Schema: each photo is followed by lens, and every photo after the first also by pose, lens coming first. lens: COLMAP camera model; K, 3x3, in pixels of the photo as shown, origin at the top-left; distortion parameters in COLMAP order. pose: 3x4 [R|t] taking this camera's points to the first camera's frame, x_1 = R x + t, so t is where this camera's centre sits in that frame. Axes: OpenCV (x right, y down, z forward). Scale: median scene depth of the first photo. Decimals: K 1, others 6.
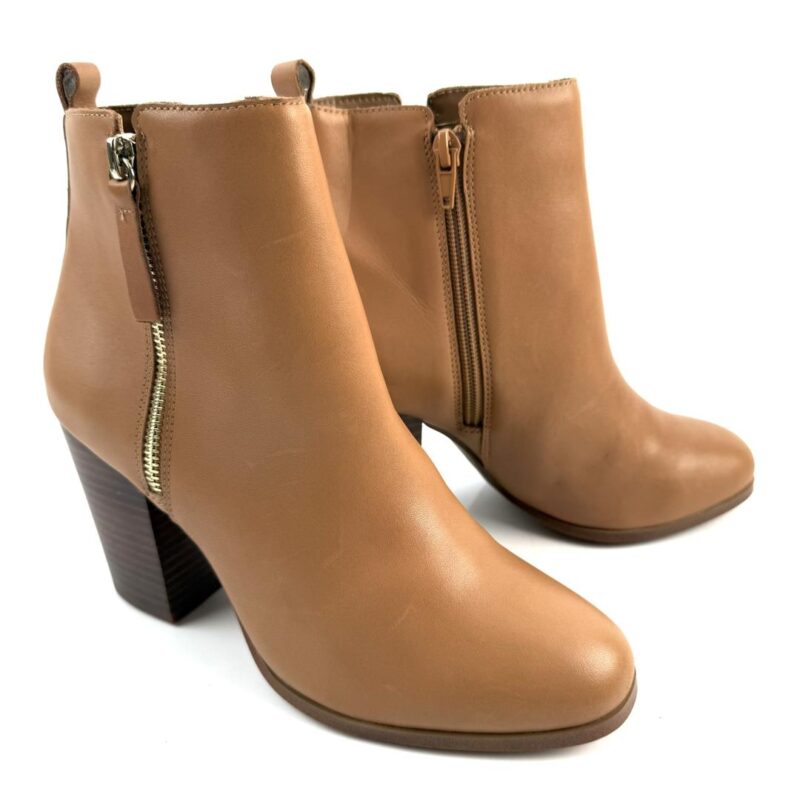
lens RADIAL K [[767.6, 0, 400.0], [0, 767.6, 400.0], [0, 0, 1]] dist [-0.010739, -0.015926]
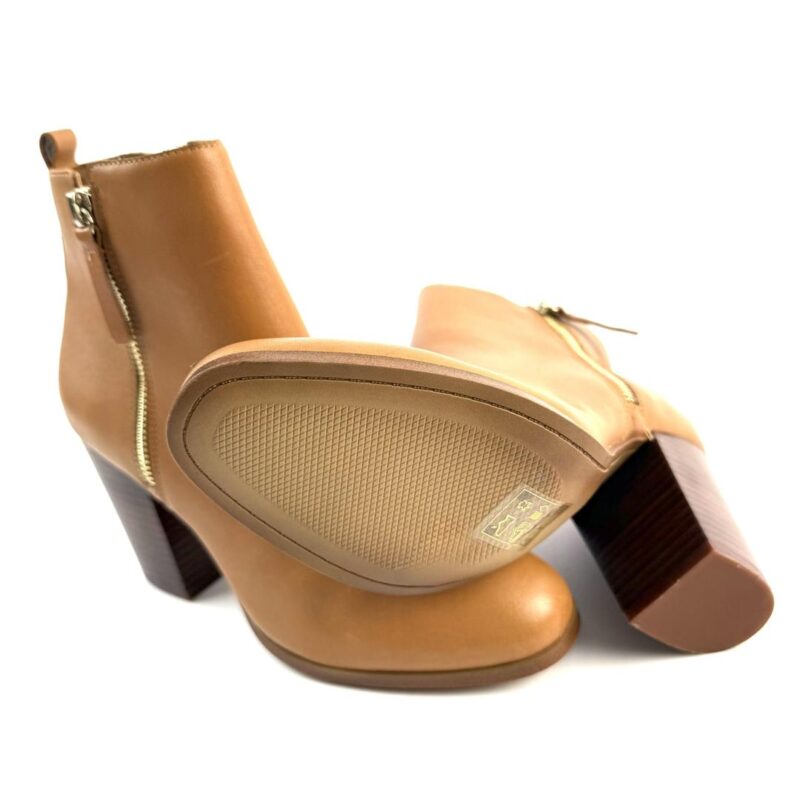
lens RADIAL K [[767.6, 0, 400.0], [0, 767.6, 400.0], [0, 0, 1]] dist [-0.010739, -0.015926]
pose [[0.988122, -0.093121, -0.122240, 0.223064], [0.093194, 0.995635, -0.005130, 0.033379], [0.122185, -0.006323, 0.992487, -0.123762]]
